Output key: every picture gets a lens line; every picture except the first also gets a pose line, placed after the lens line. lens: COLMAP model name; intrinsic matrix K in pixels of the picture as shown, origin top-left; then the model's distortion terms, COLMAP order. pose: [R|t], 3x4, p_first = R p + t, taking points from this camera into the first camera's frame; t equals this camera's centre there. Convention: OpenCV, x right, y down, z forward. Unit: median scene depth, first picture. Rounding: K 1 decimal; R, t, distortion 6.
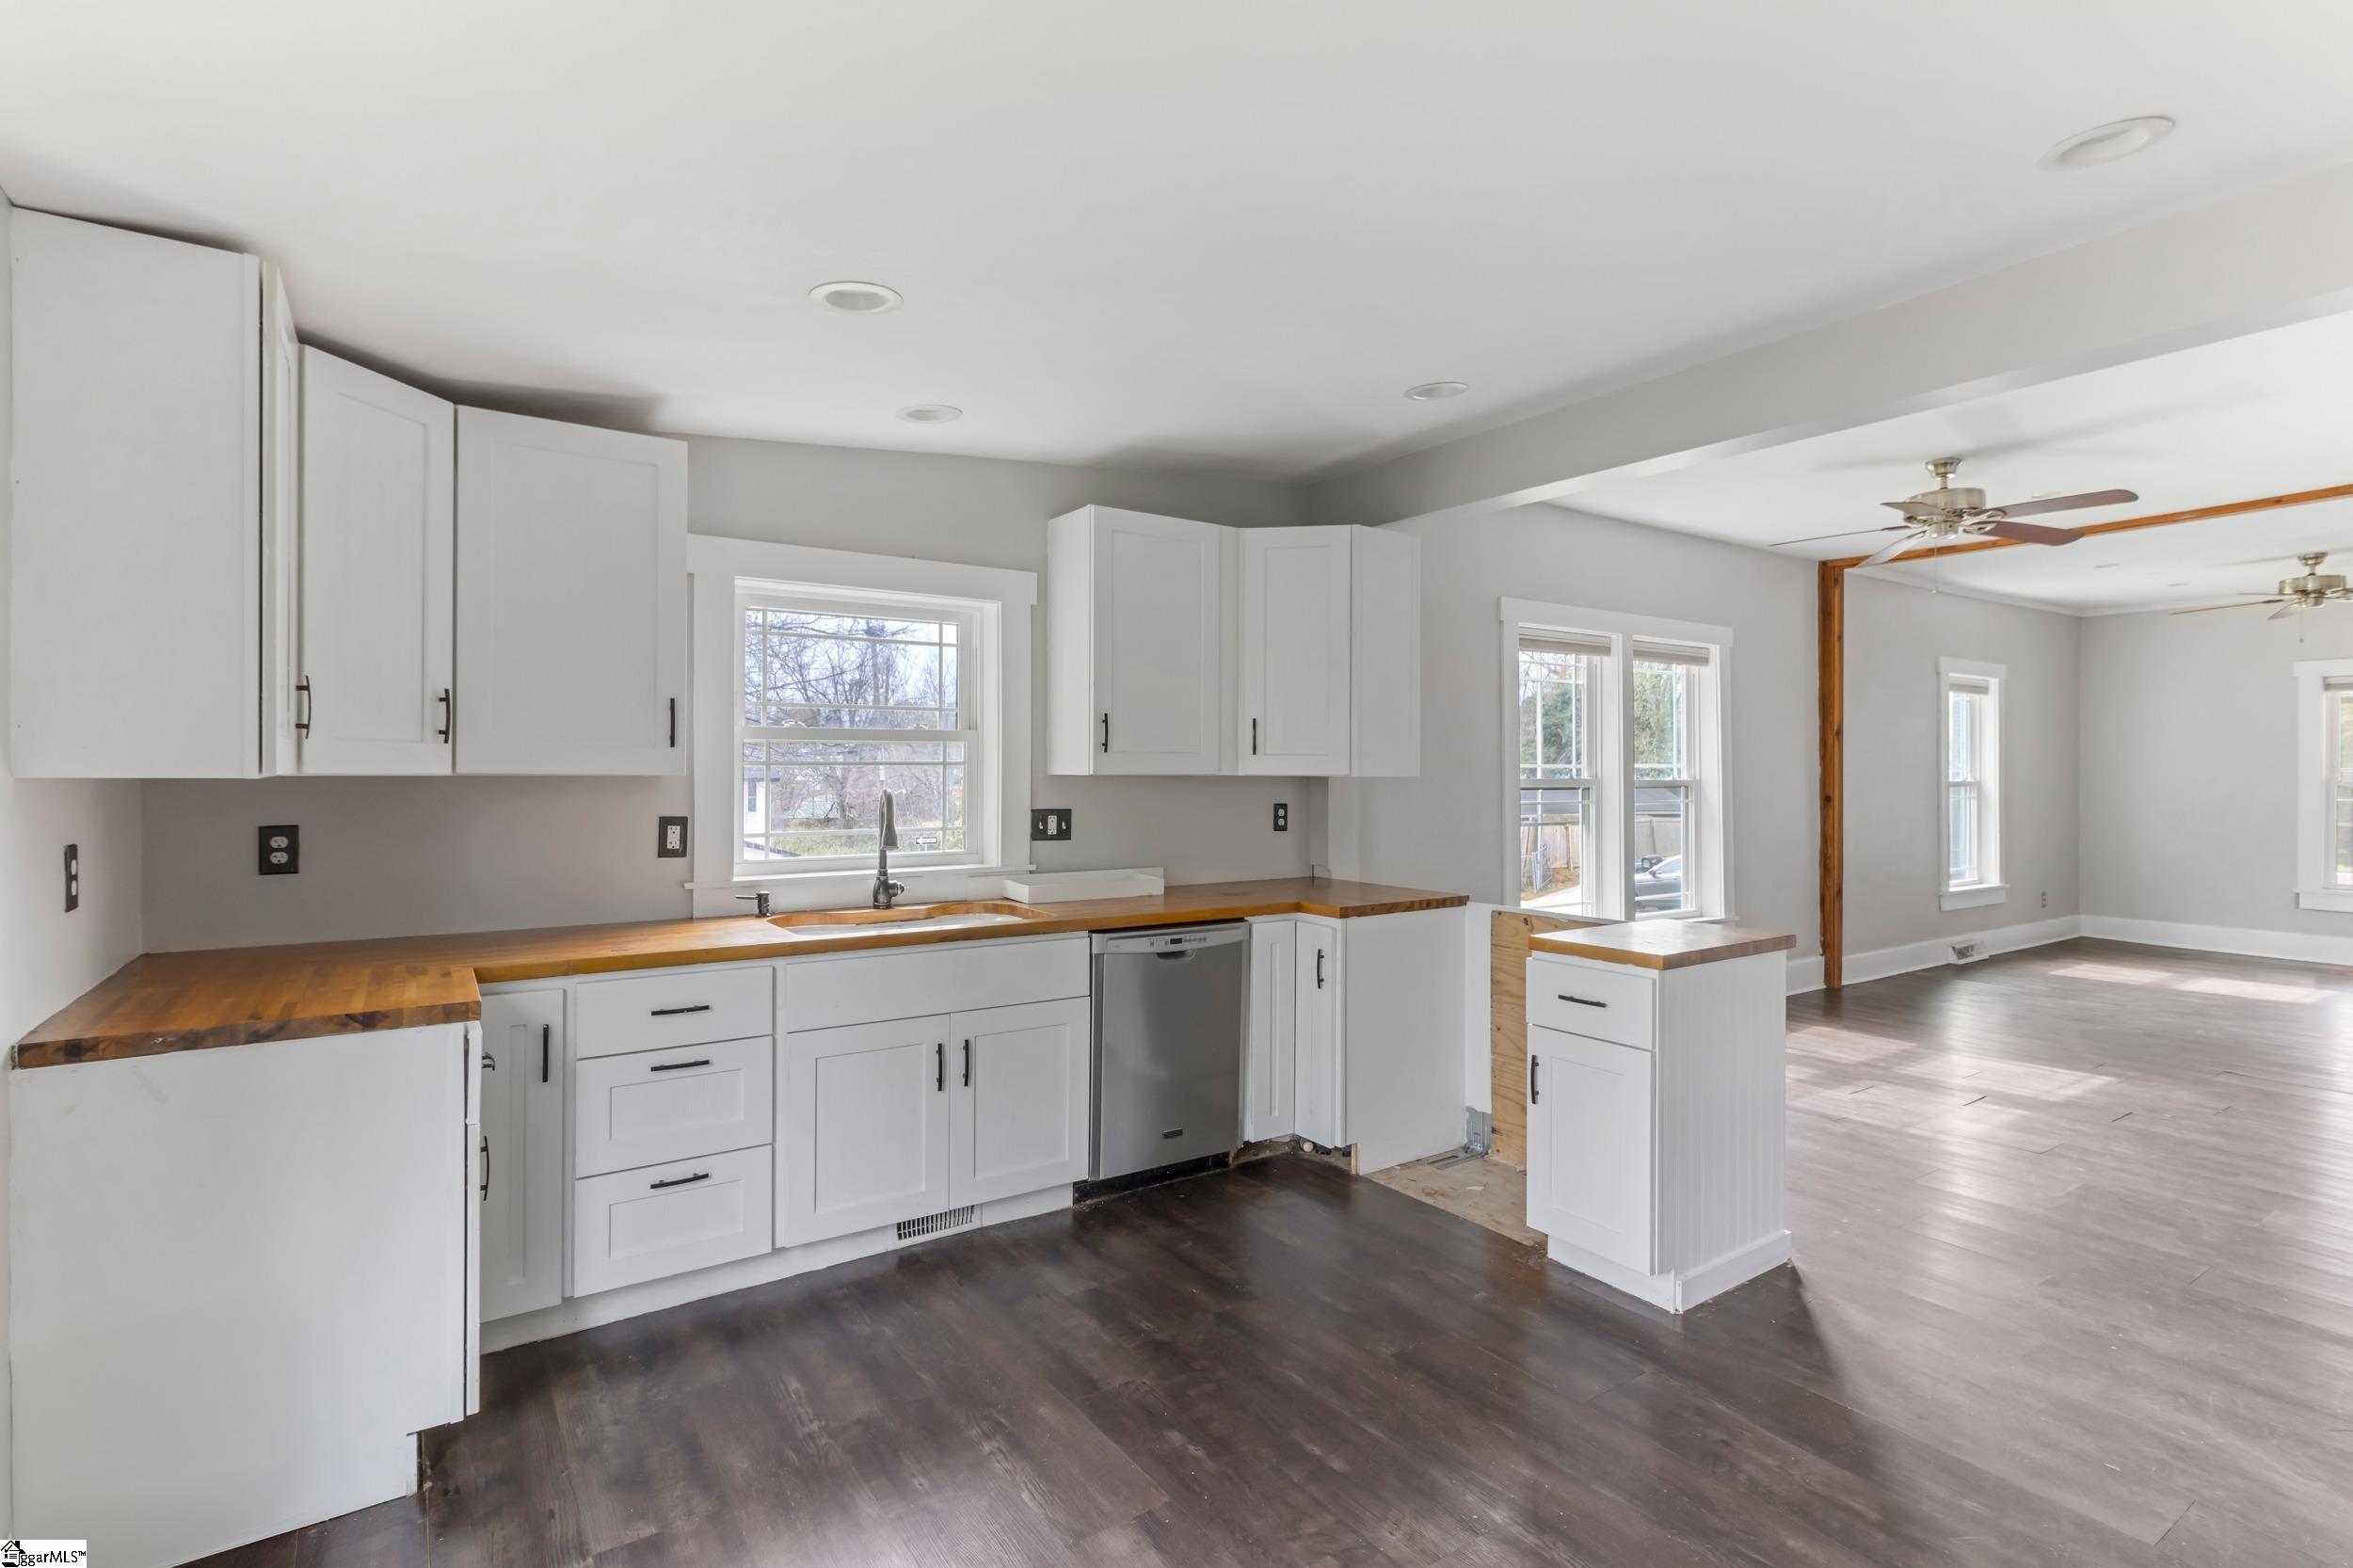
lens RADIAL K [[1177.1, 0, 1195.6], [0, 1177.1, 772.1], [0, 0, 1]] dist [0.004578, 0.003409]
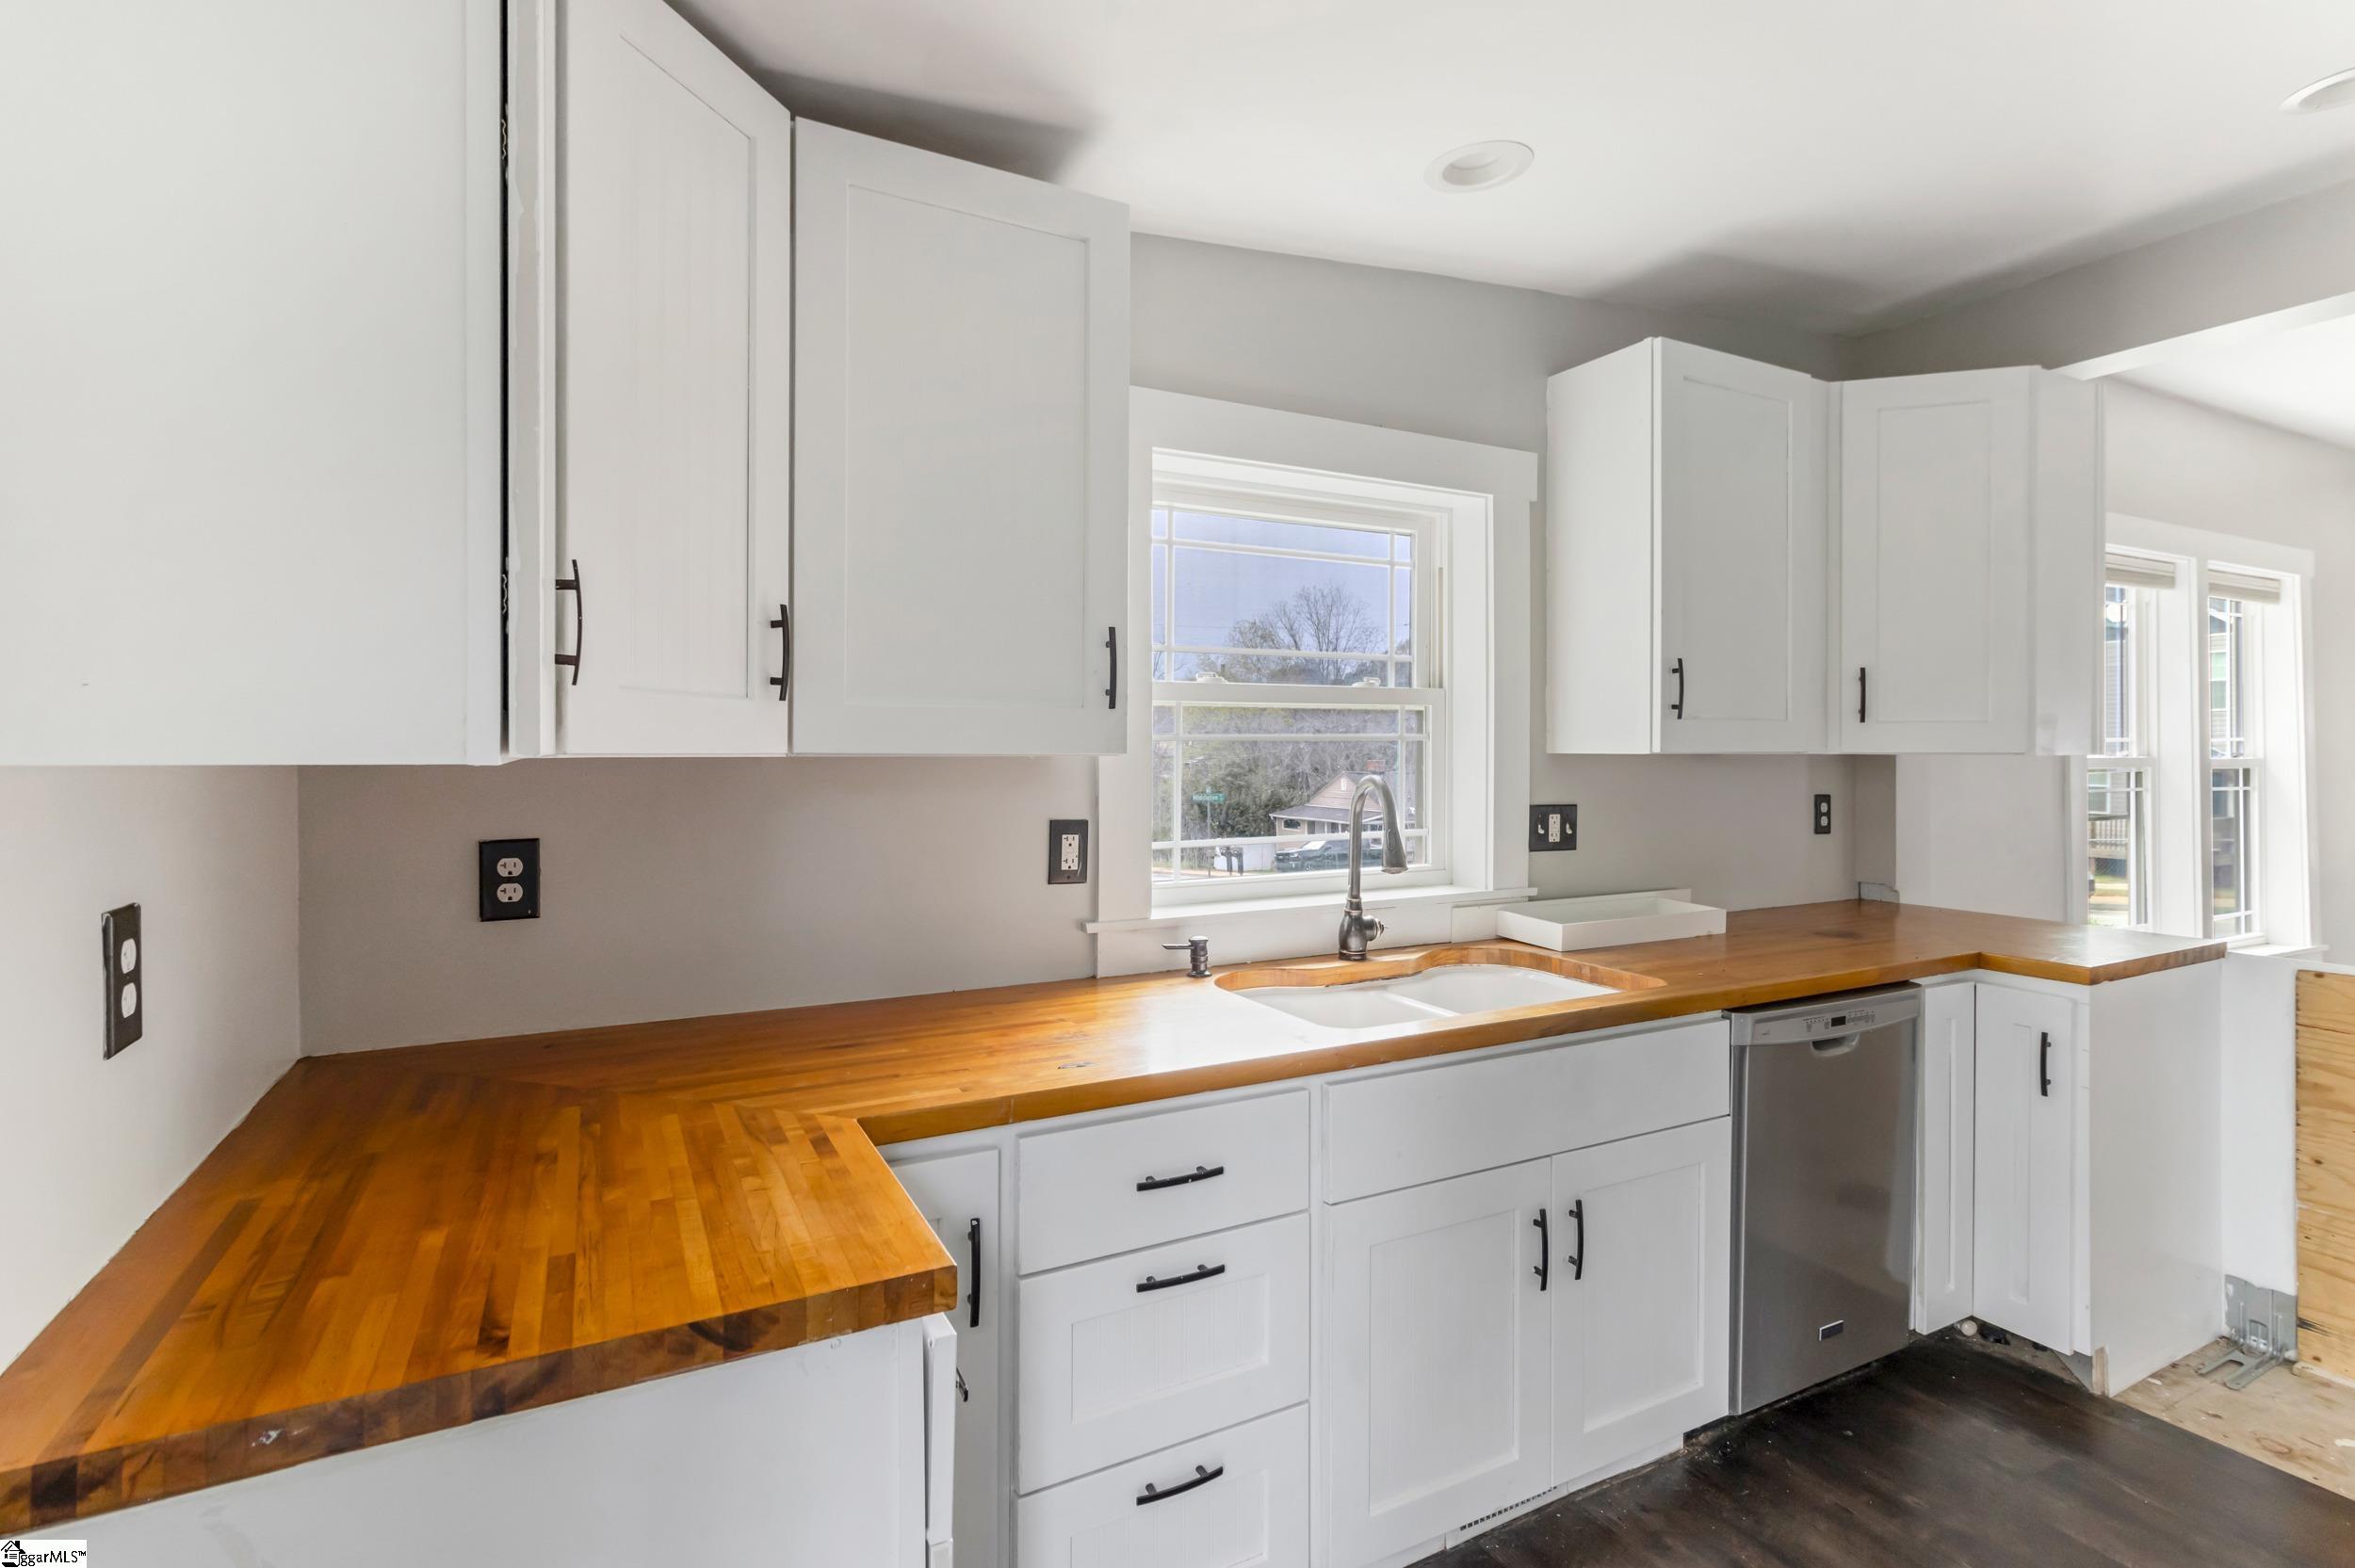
lens RADIAL K [[1178.0, 0, 1202.4], [0, 1178.0, 750.0], [0, 0, 1]] dist [0.004578, 0.003409]
pose [[0.994263, -0.003046, -0.106918, -0.301518], [0.002894, 0.999995, -0.001576, 0.000718], [0.106922, 0.001257, 0.994267, 0.367872]]
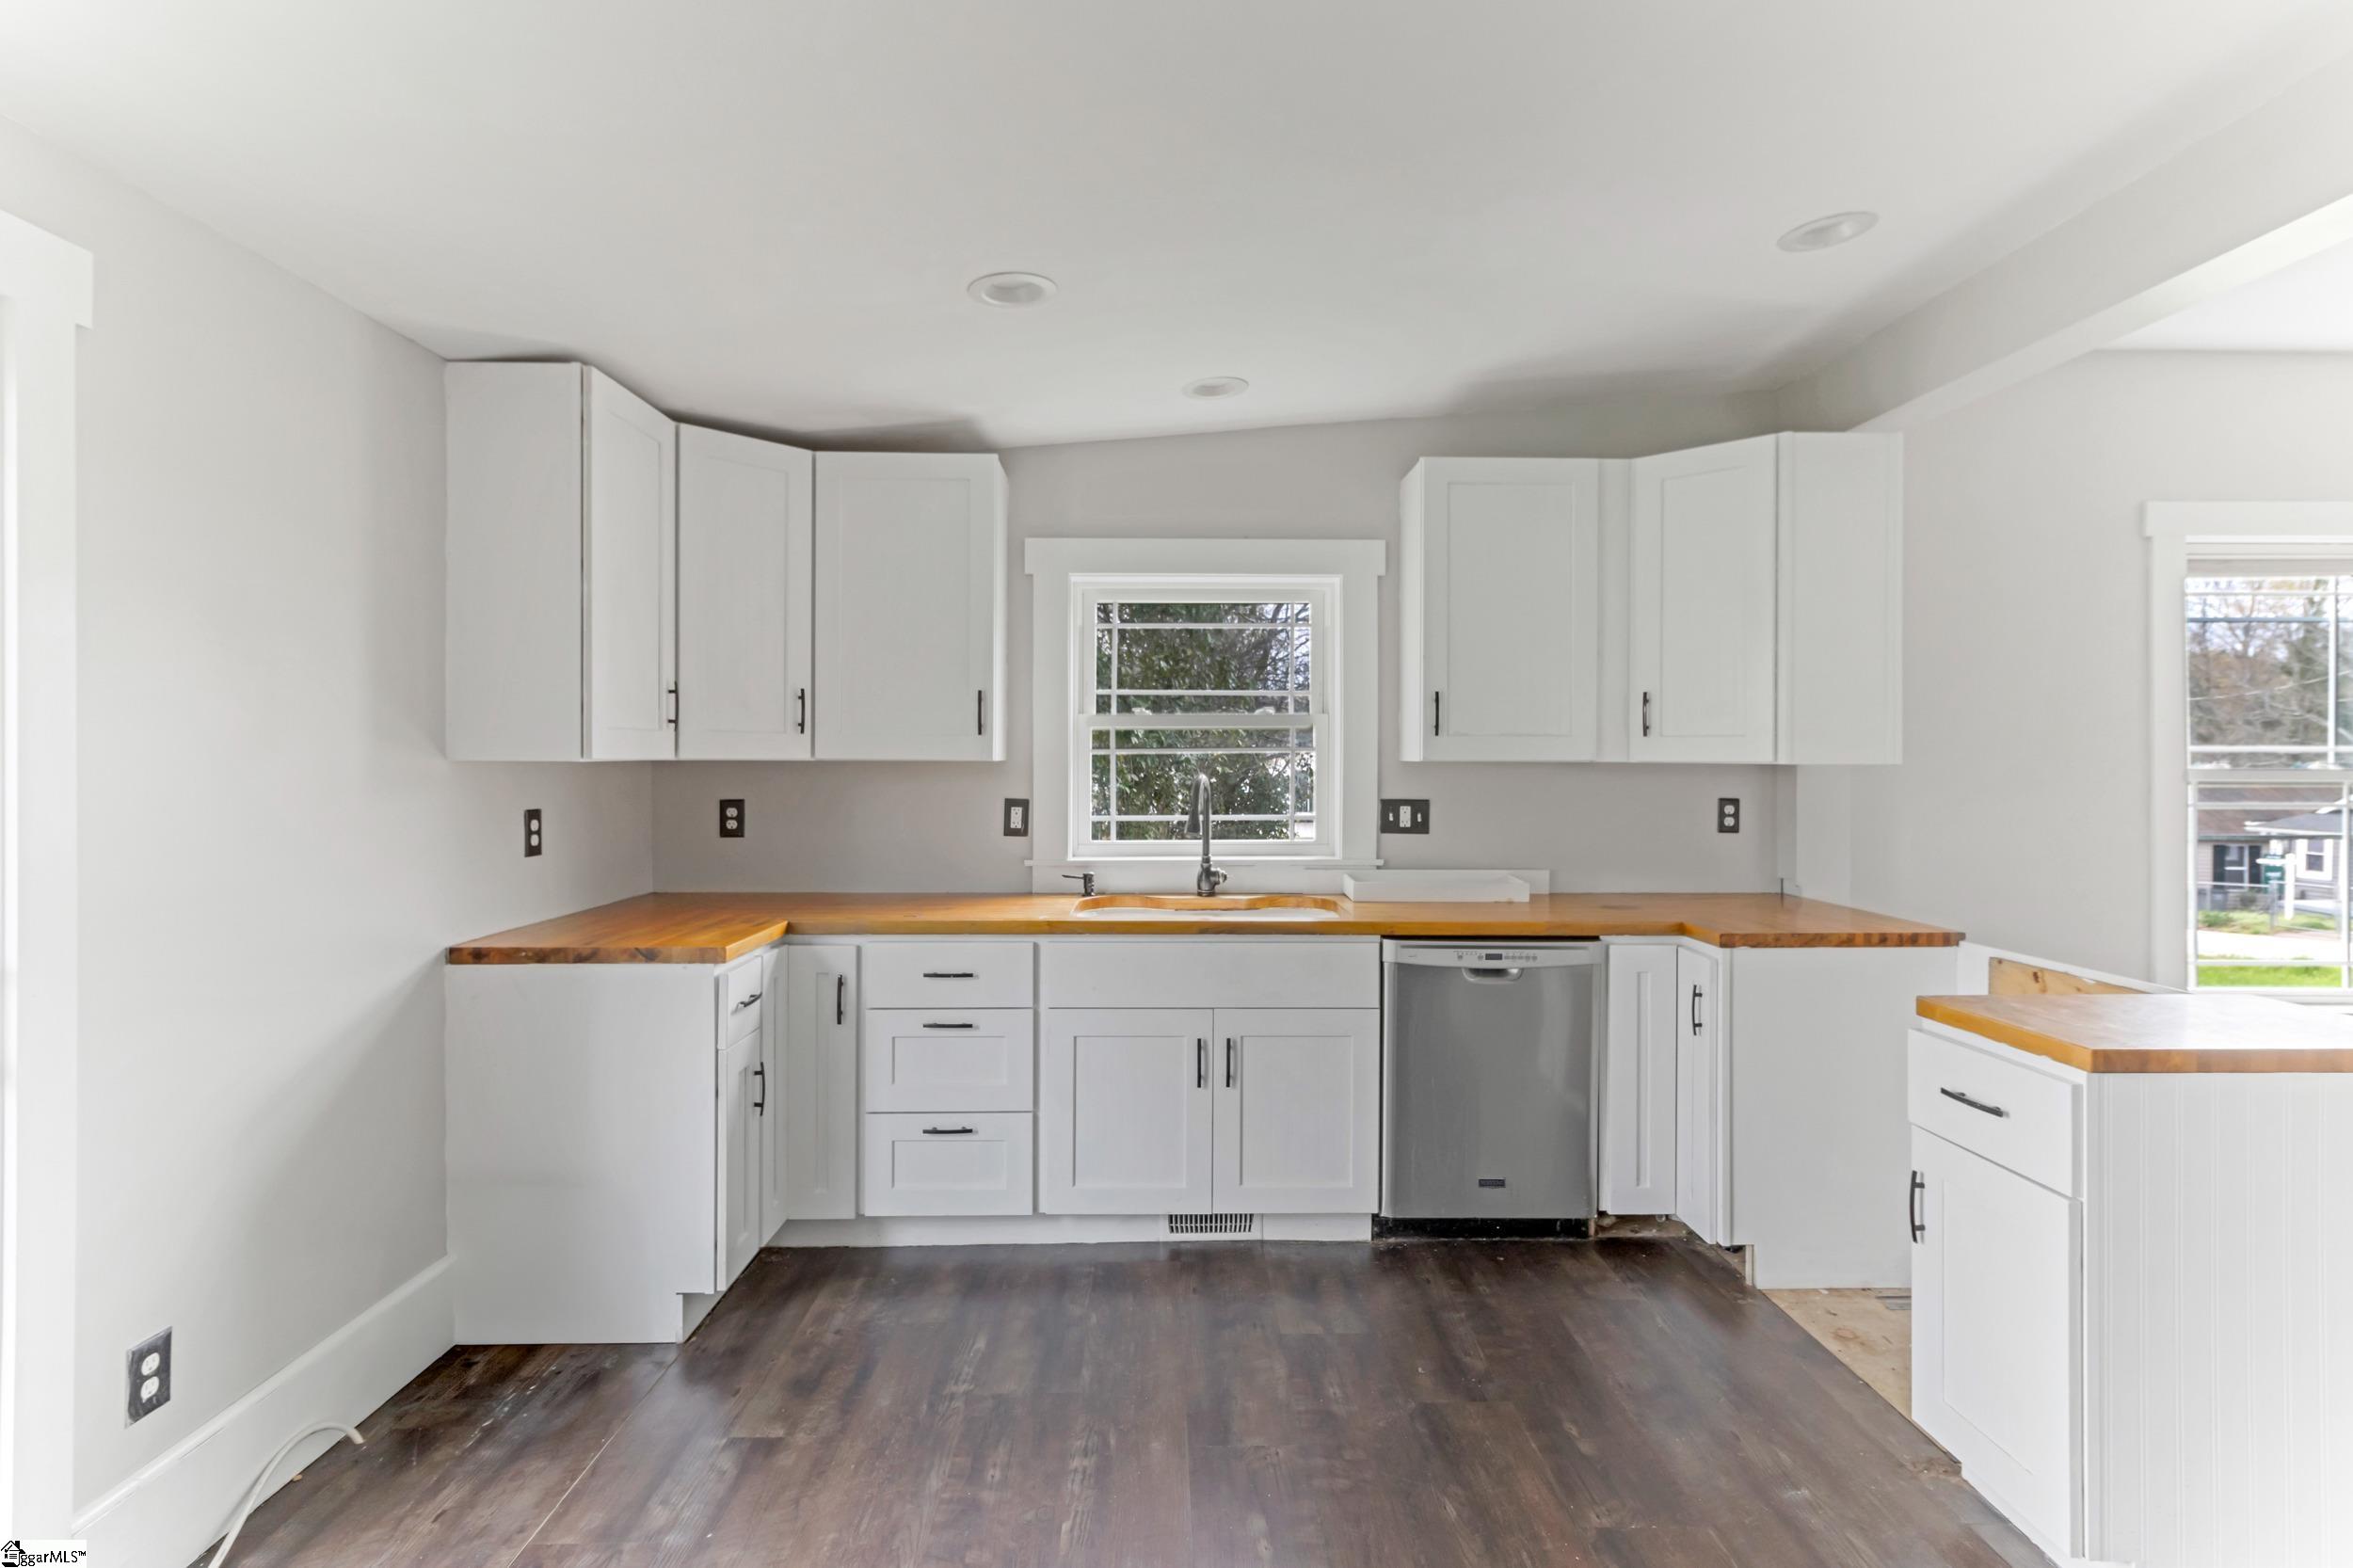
lens RADIAL K [[1177.1, 0, 1154.1], [0, 1177.1, 765.9], [0, 0, 1]] dist [0.004578, 0.003409]
pose [[0.823473, 0.001211, -0.567354, 0.281572], [-0.000504, 0.999999, 0.001403, 0.005327], [0.567355, -0.000870, 0.823473, 0.171916]]
